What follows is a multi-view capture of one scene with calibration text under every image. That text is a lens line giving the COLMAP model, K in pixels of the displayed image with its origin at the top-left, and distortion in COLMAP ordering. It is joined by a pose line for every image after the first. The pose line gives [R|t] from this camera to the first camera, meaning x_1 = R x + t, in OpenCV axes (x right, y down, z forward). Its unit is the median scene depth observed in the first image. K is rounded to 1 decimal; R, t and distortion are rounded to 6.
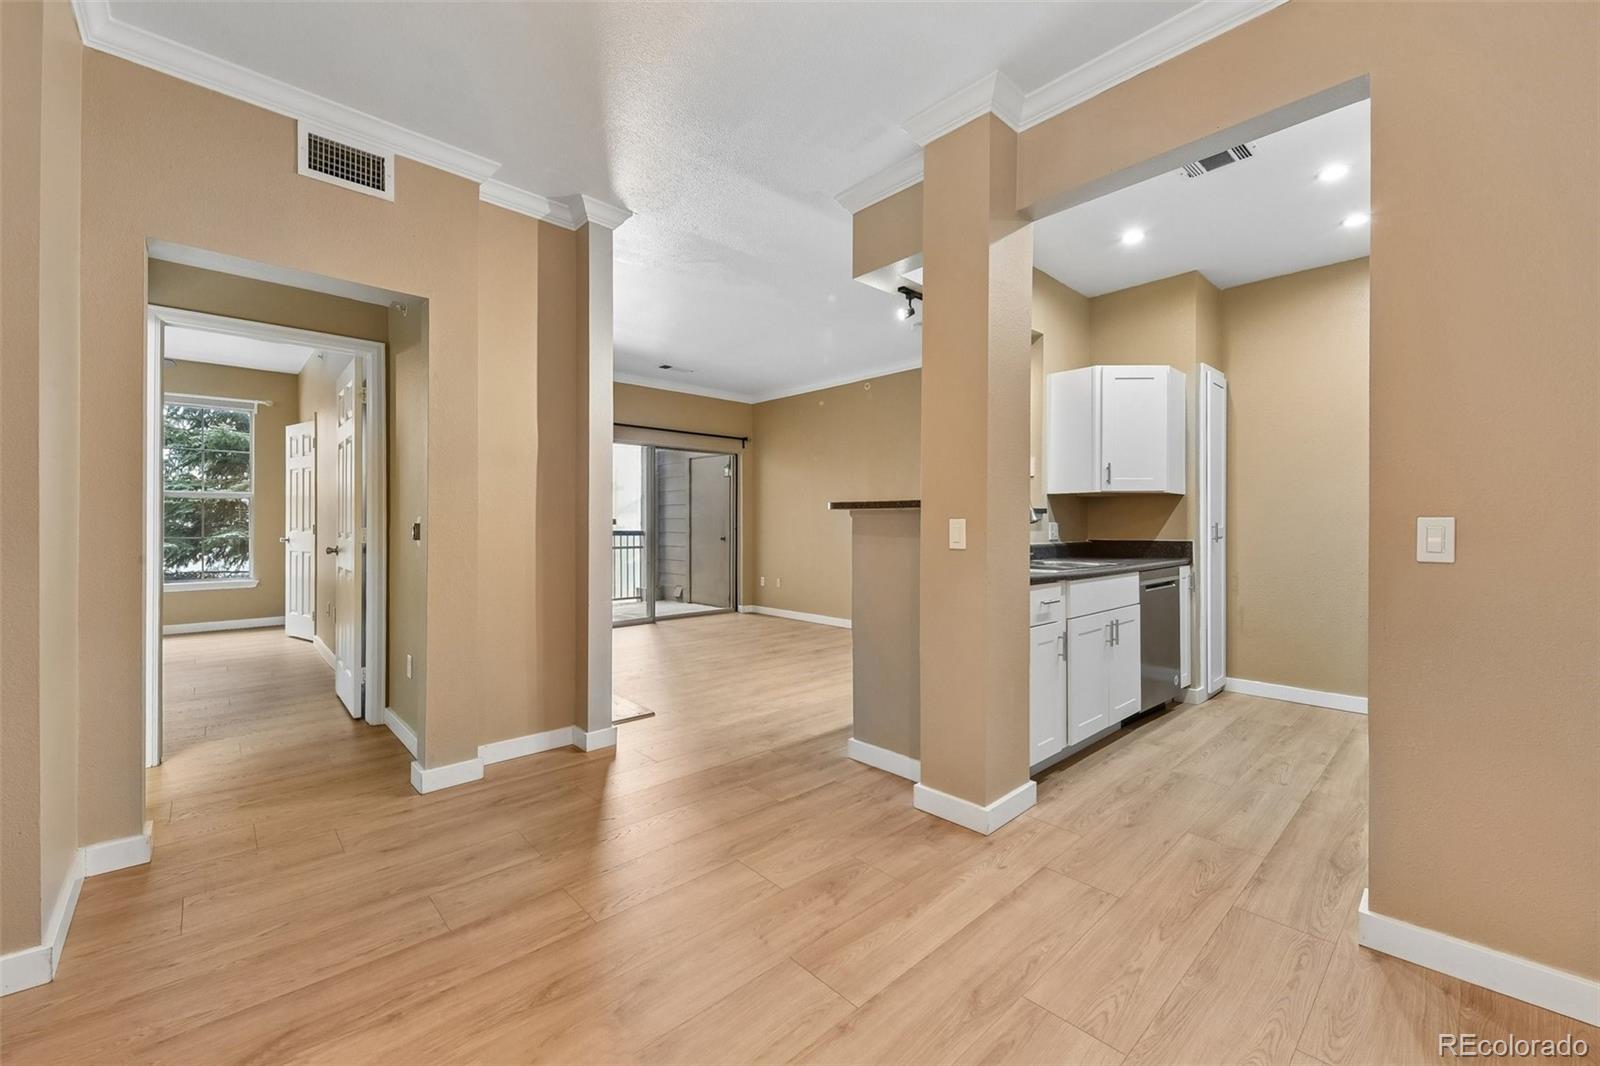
lens RADIAL K [[640.3, 0, 813.6], [0, 640.3, 525.0], [0, 0, 1]] dist [0.011129, -0.005981]
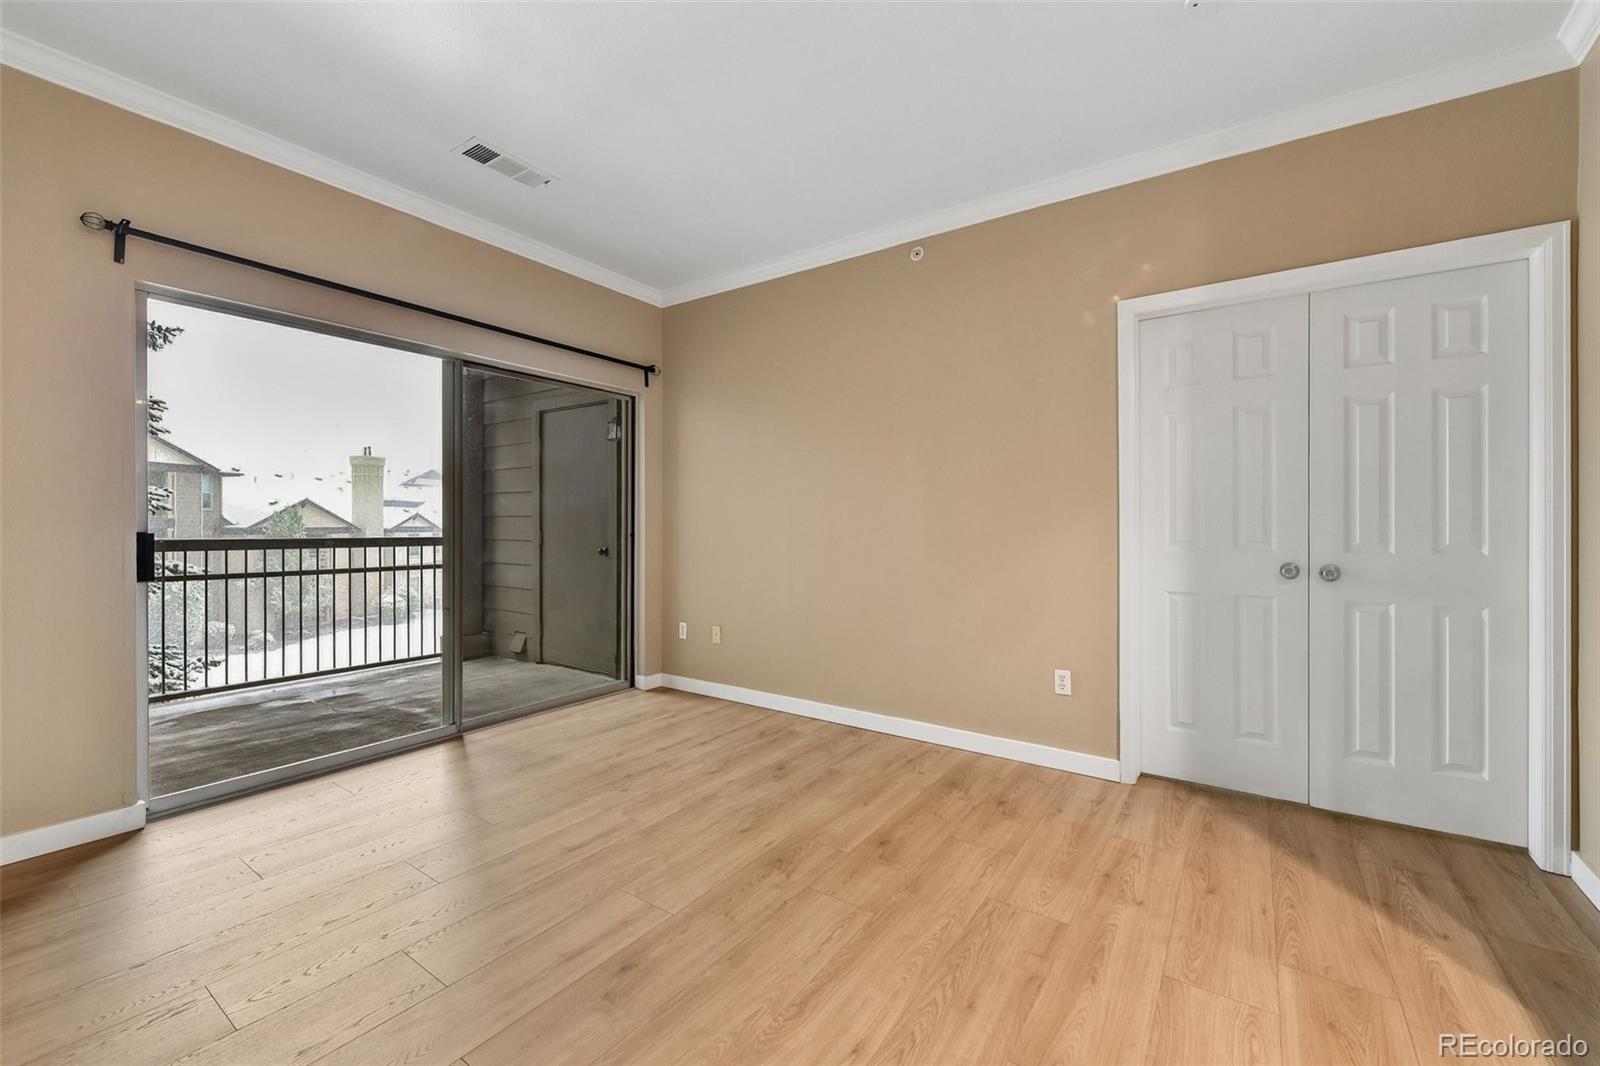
lens RADIAL K [[640.3, 0, 813.5], [0, 640.3, 527.4], [0, 0, 1]] dist [0.011129, -0.005981]
pose [[0.977367, 0.003293, 0.211526, -0.083870], [-0.003409, 0.999994, 0.000187, -0.000490], [-0.211524, -0.000904, 0.977372, 0.426970]]
